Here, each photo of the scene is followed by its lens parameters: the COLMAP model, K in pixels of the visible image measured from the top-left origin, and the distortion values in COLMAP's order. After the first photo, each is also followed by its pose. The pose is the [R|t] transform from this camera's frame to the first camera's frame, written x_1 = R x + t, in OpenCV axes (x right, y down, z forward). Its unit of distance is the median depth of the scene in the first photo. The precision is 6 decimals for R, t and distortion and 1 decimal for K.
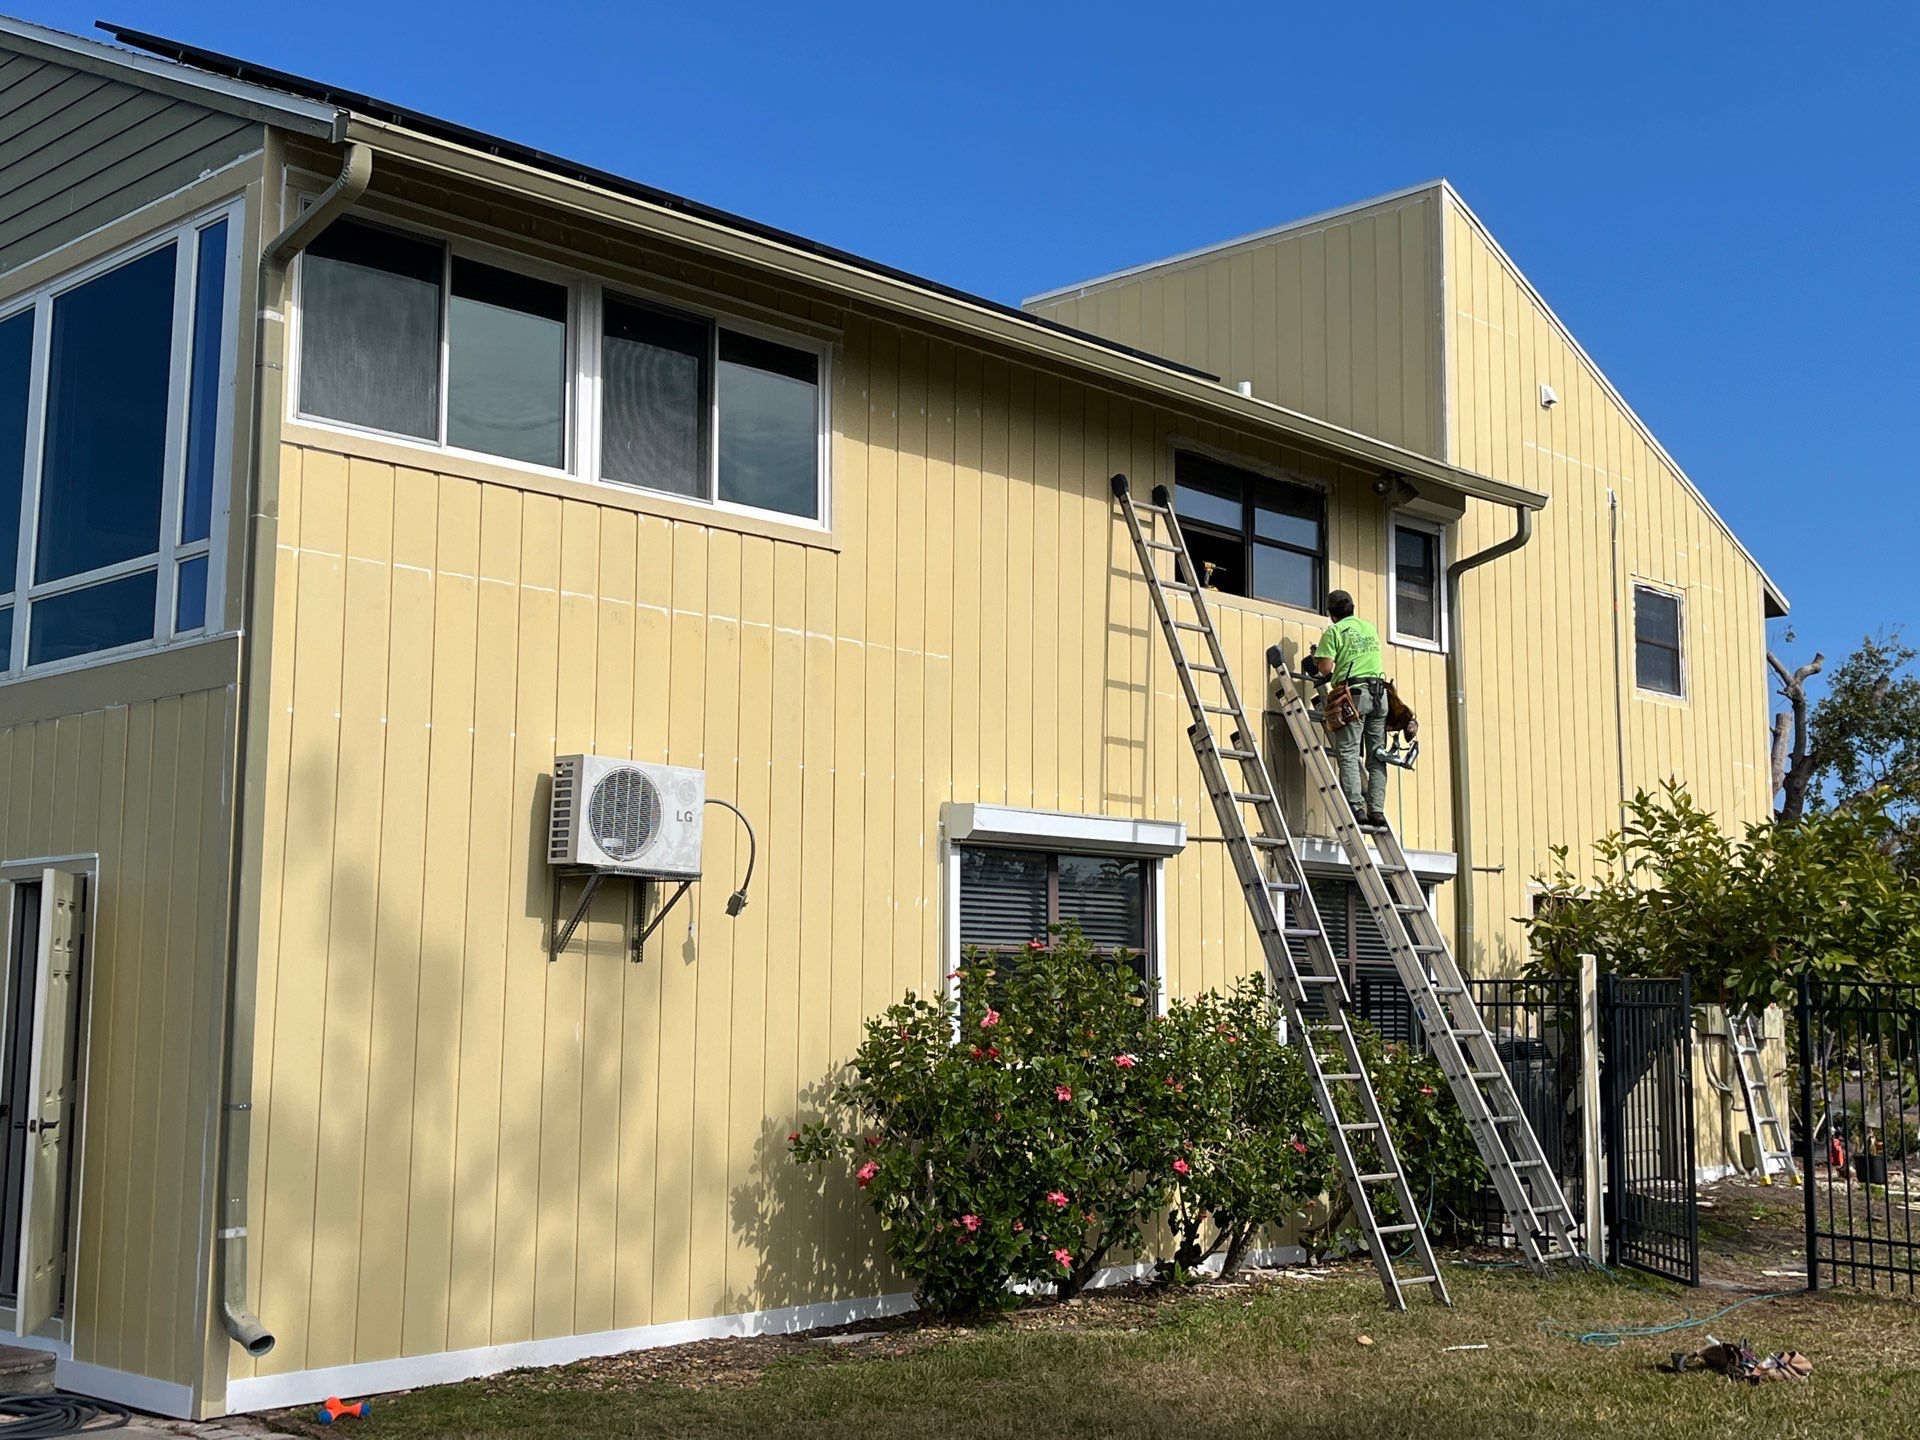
lens RADIAL K [[2317.1, 0, 1014.4], [0, 2317.1, 674.1], [0, 0, 1]] dist [0.031950, 0.042571]
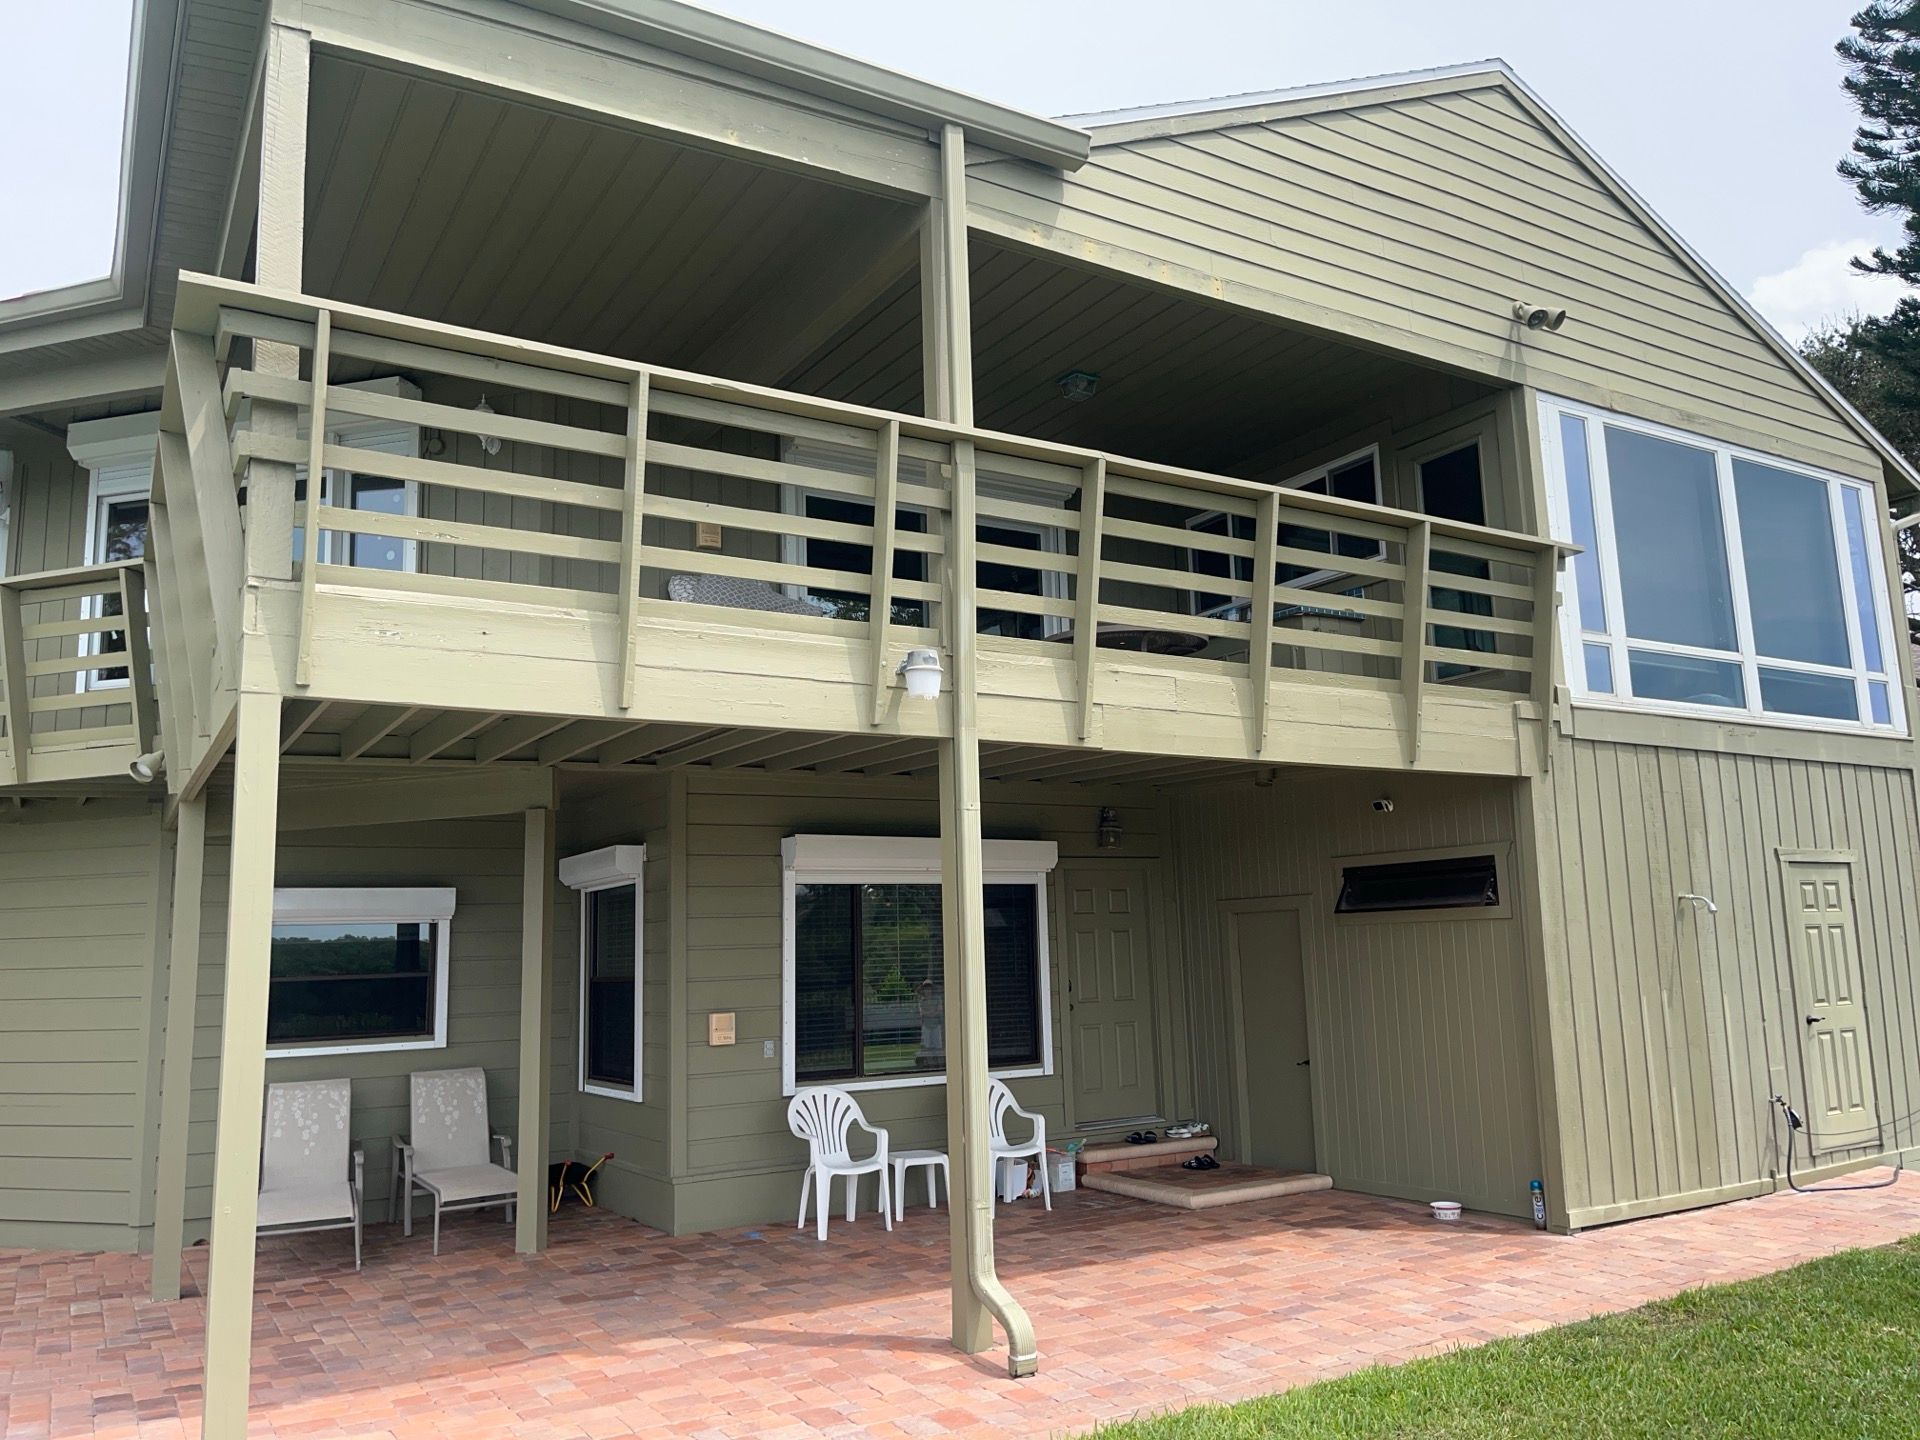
lens RADIAL K [[1458.5, 0, 960.5], [0, 1458.5, 688.9], [0, 0, 1]] dist [0.030039, -0.045297]
pose [[0.268284, 0.145866, 0.952233, -1.392337], [-0.123863, 0.985488, -0.116062, 0.146795], [-0.955344, -0.086809, 0.282458, 1.192688]]
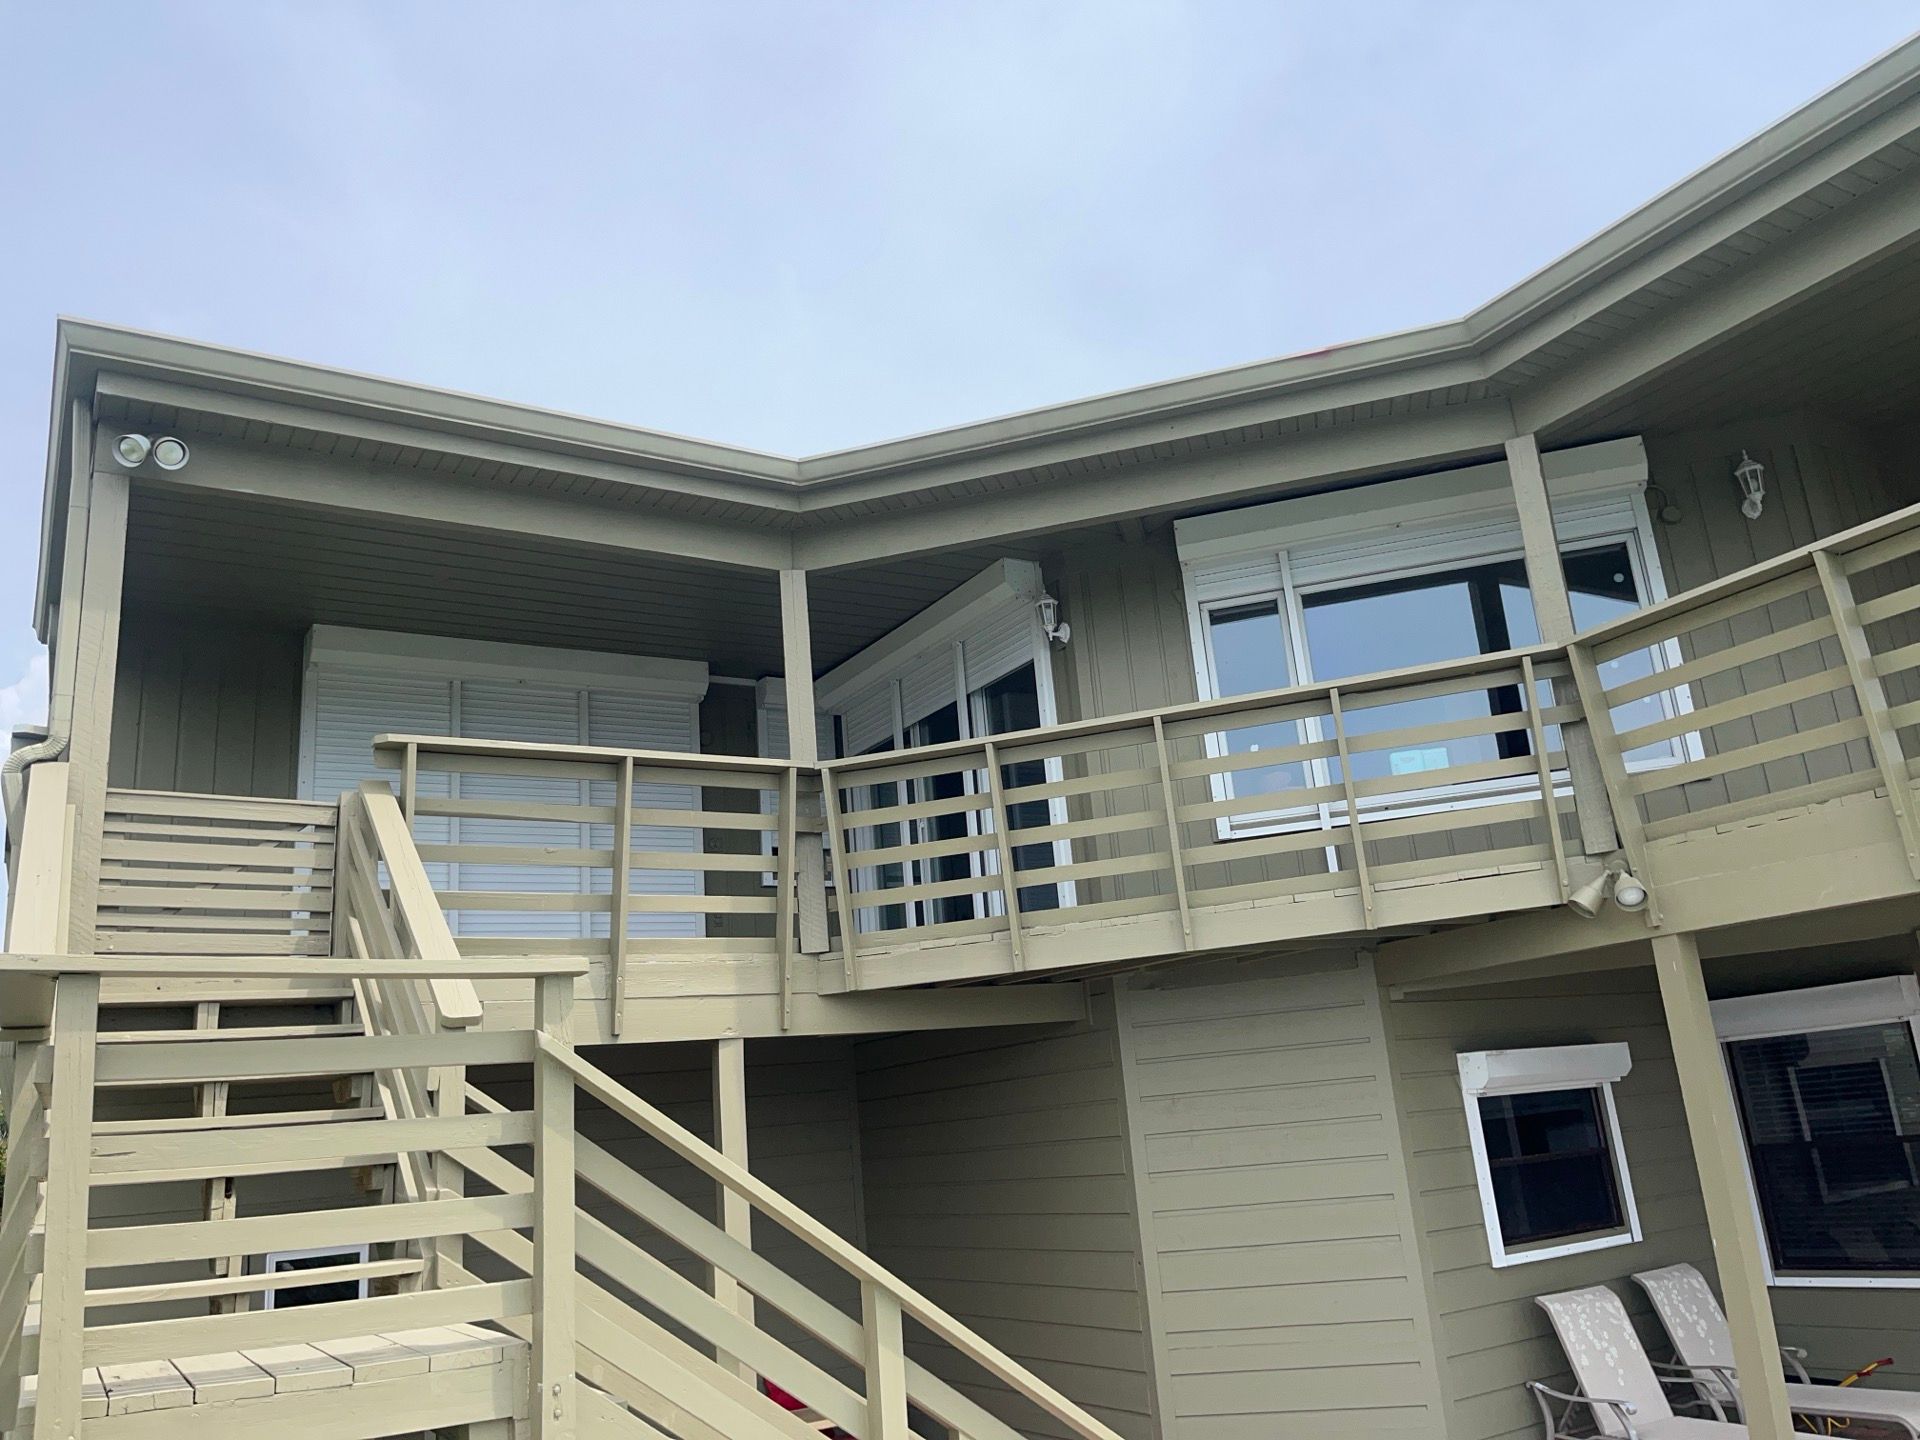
lens RADIAL K [[1436.9, 0, 959.9], [0, 1436.9, 671.3], [0, 0, 1]] dist [0.004181, -0.007678]
pose [[0.268328, 0.252064, 0.929766, -1.432598], [-0.069649, 0.967711, -0.242250, 0.221982], [-0.960807, 0.000245, 0.277220, 1.874595]]
